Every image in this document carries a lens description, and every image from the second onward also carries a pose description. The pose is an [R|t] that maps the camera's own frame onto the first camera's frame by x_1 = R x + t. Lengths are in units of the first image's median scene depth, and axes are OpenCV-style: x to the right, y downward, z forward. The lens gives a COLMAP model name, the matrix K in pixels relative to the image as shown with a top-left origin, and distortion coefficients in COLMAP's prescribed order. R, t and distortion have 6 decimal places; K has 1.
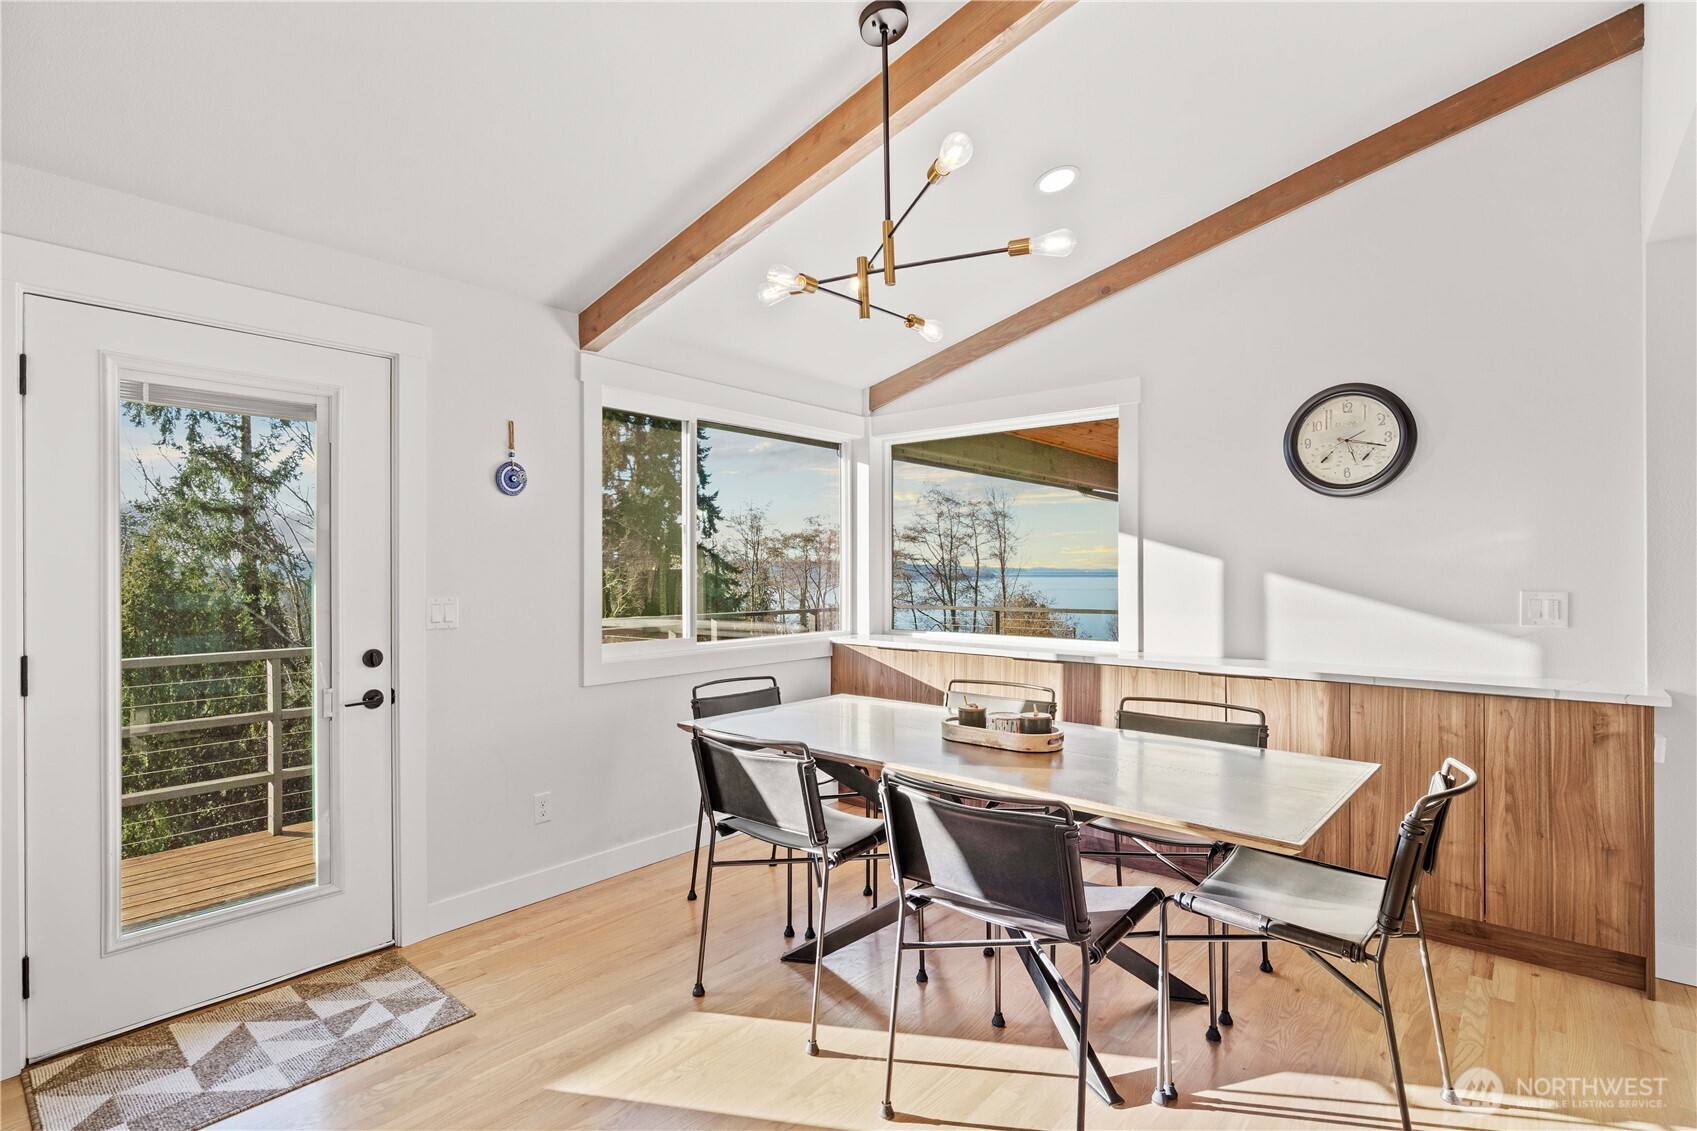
lens RADIAL K [[854.5, 0, 830.8], [0, 854.5, 566.9], [0, 0, 1]] dist [0.003677, 0.000770]
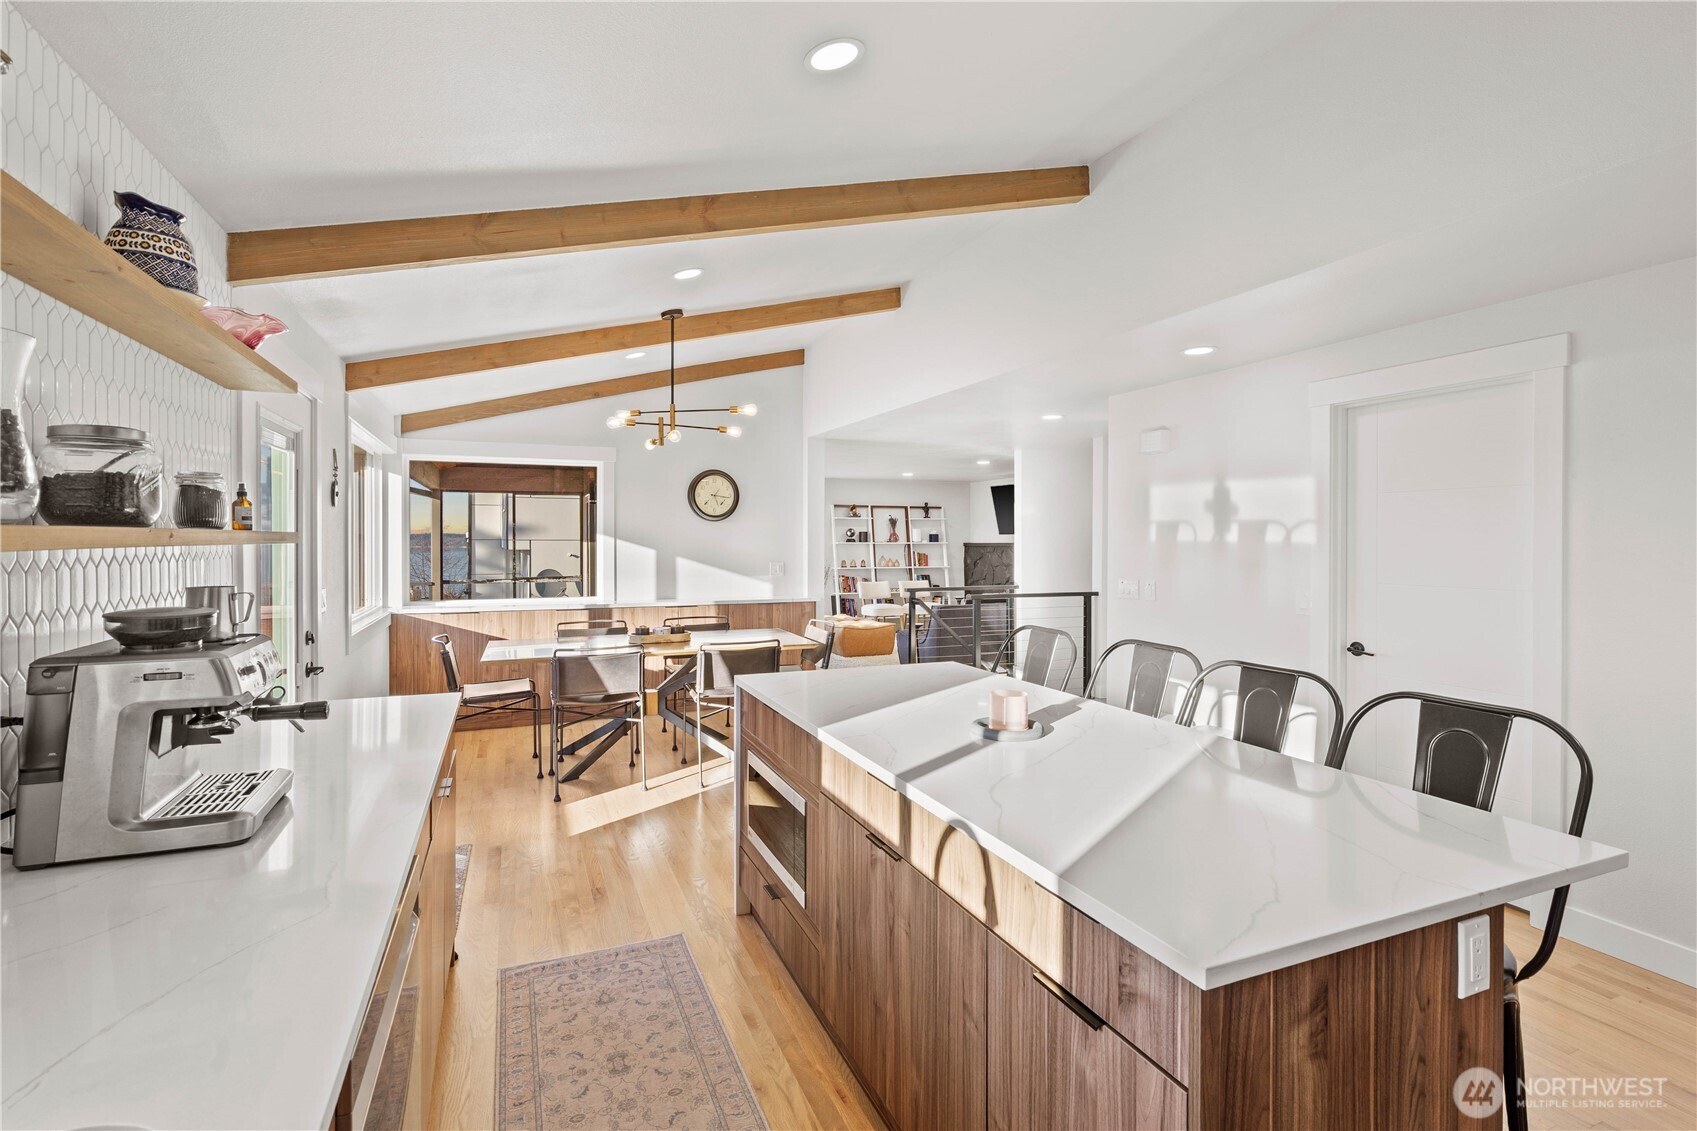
lens RADIAL K [[797.0, 0, 860.8], [0, 797.0, 551.1], [0, 0, 1]] dist [-0.005675, 0.001649]
pose [[0.427012, -0.012532, 0.904159, -1.085802], [-0.005854, 0.999845, 0.016623, -0.040906], [-0.904227, -0.012391, 0.426873, -0.218242]]
